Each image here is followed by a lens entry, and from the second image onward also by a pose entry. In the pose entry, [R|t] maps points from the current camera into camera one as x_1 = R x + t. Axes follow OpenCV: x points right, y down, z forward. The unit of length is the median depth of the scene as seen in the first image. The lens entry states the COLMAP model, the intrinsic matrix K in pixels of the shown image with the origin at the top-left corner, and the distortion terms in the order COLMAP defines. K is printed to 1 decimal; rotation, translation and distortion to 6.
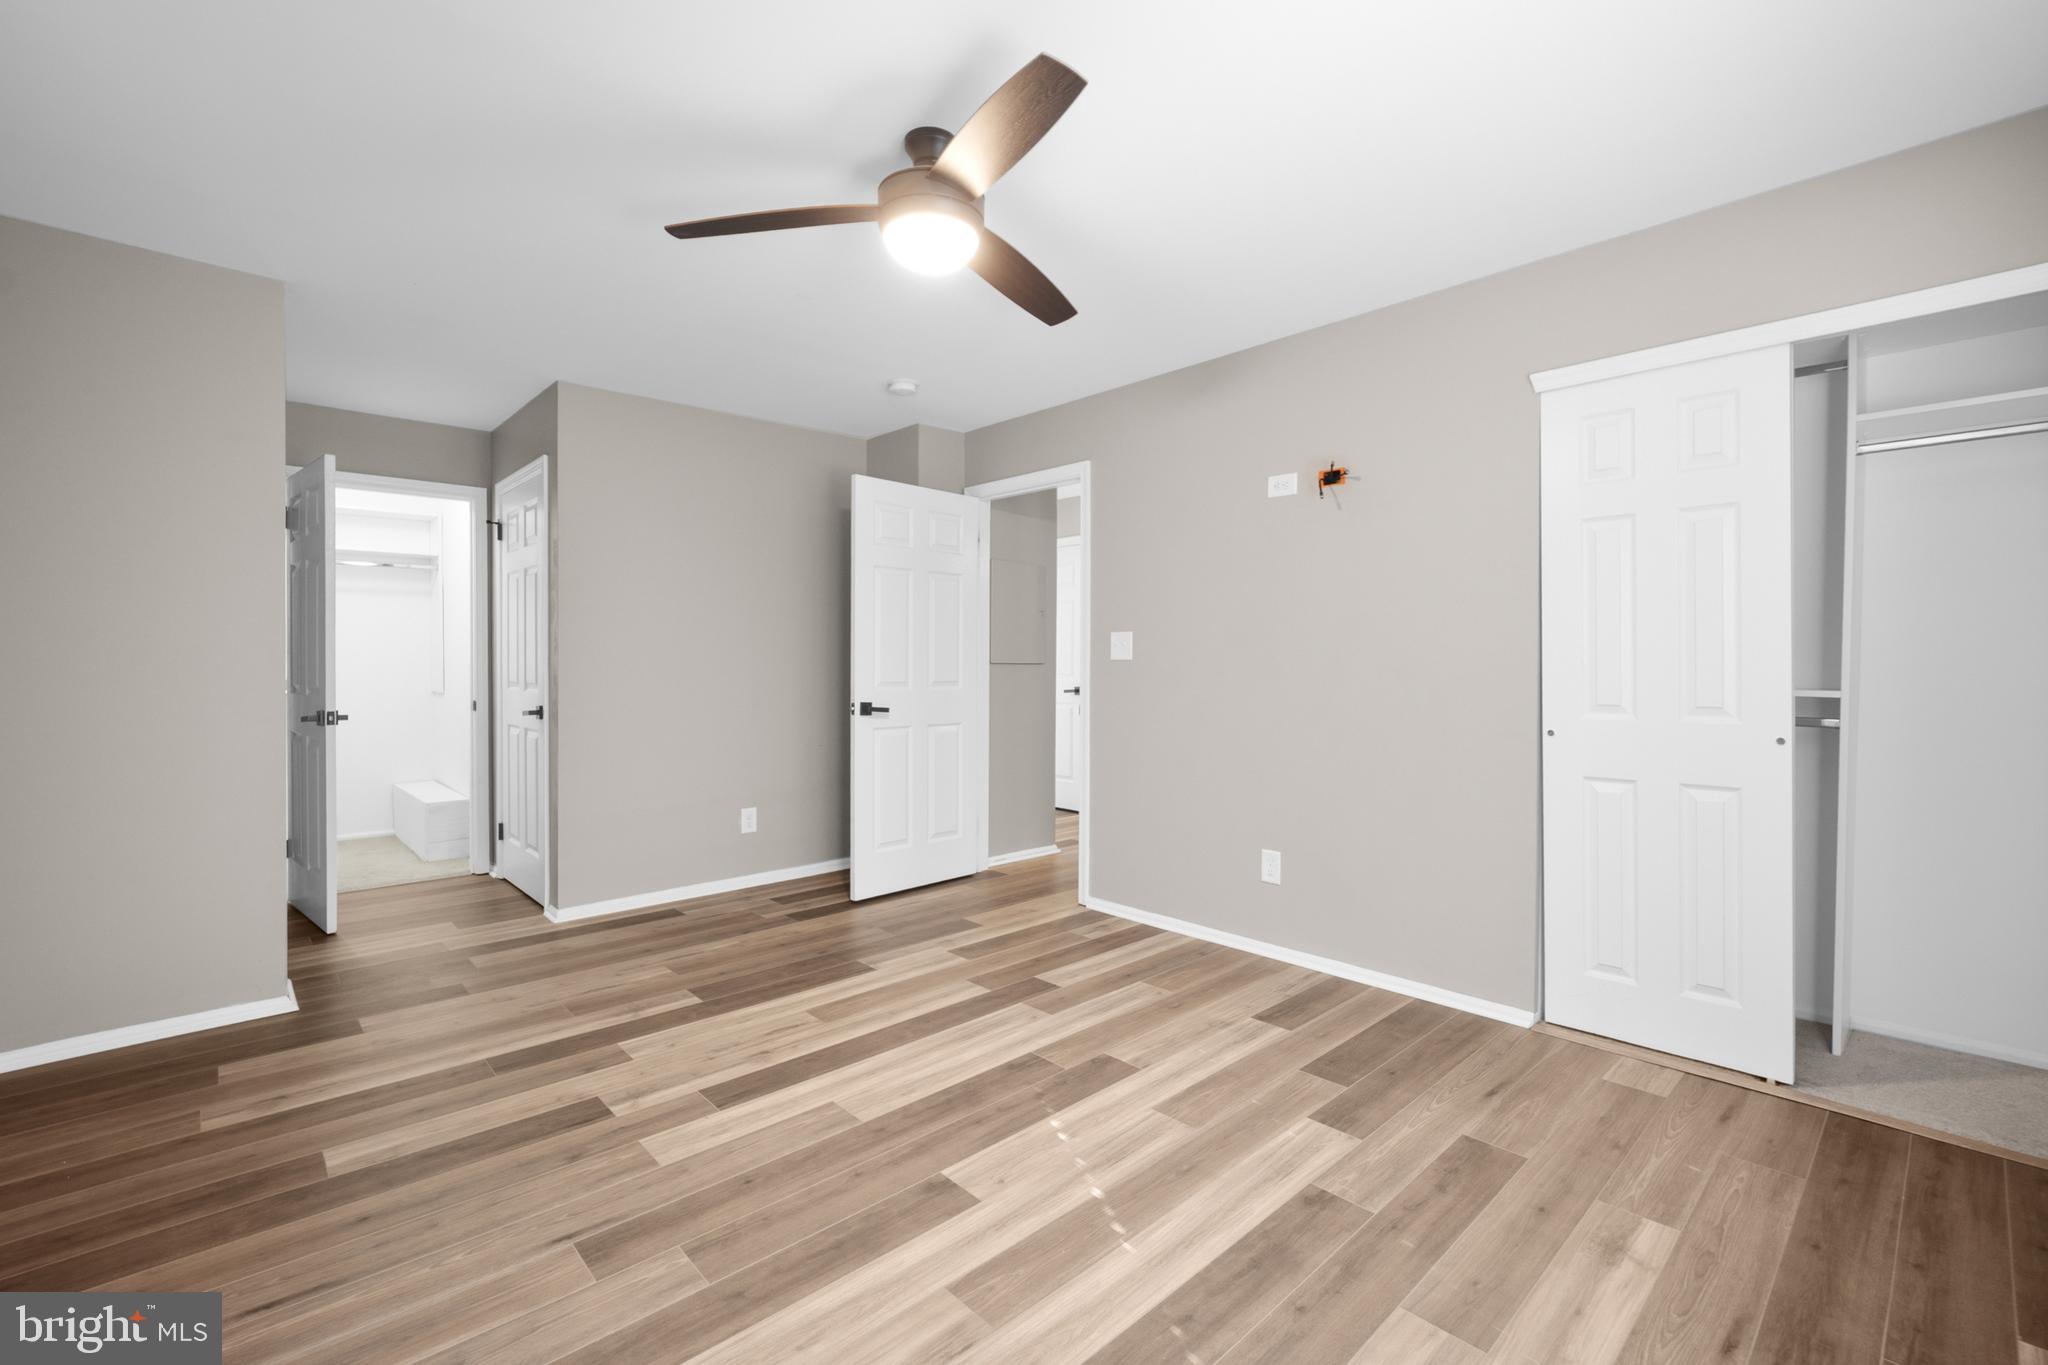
lens RADIAL K [[859.6, 0, 1007.3], [0, 859.6, 668.4], [0, 0, 1]] dist [-0.011539, -0.000506]
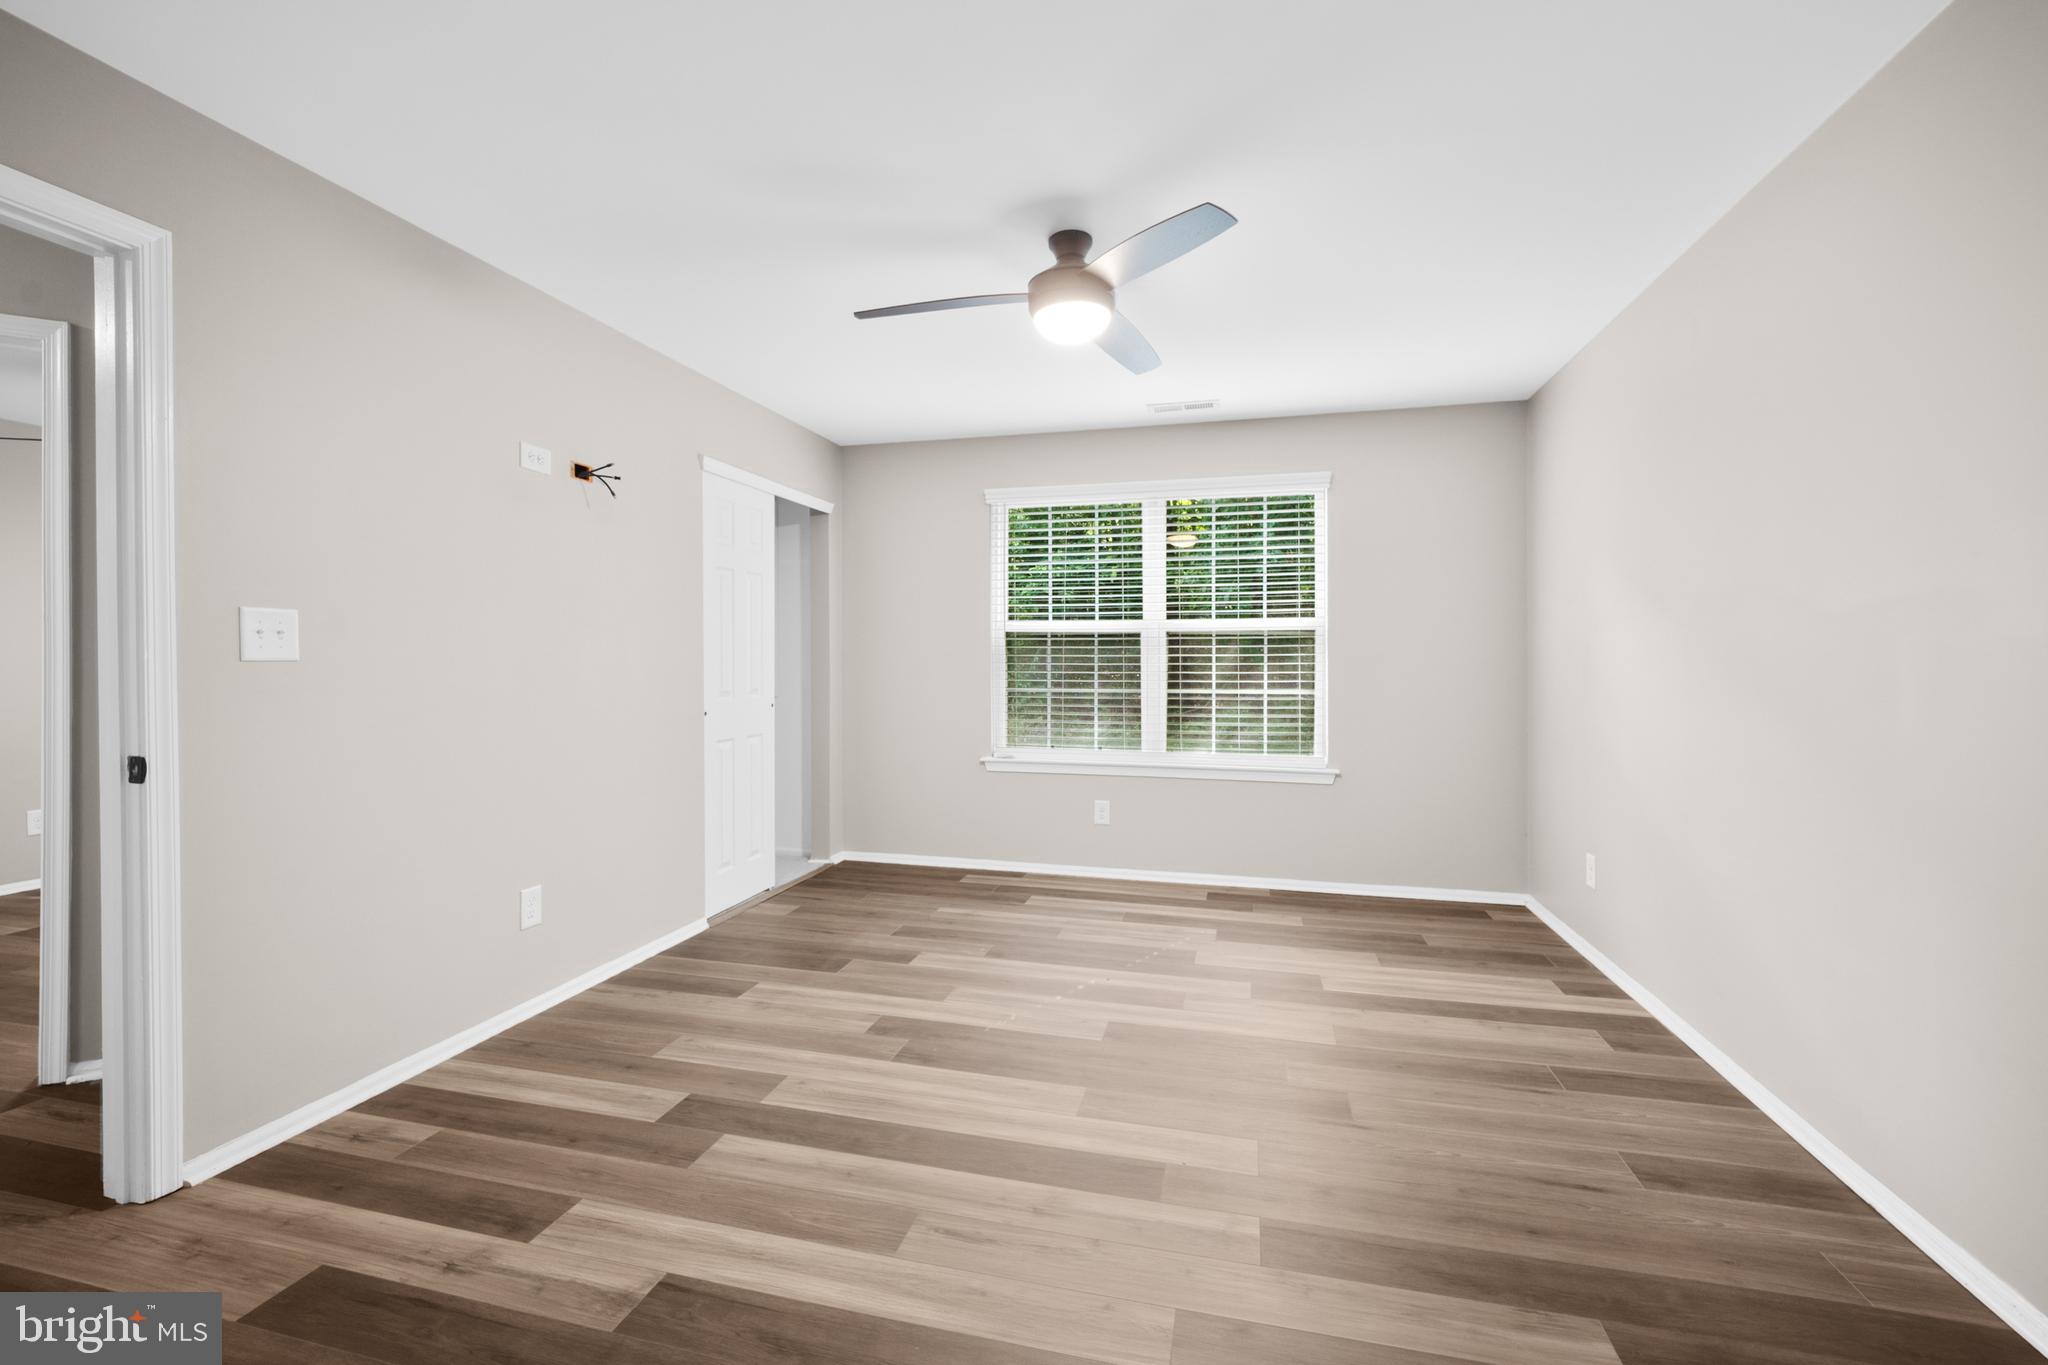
lens RADIAL K [[859.6, 0, 1013.8], [0, 859.6, 671.1], [0, 0, 1]] dist [-0.011539, -0.000506]
pose [[-0.532235, -0.008495, 0.846554, -0.769822], [0.008377, 0.999848, 0.015300, -0.010865], [-0.846555, 0.015235, -0.532083, 1.227649]]
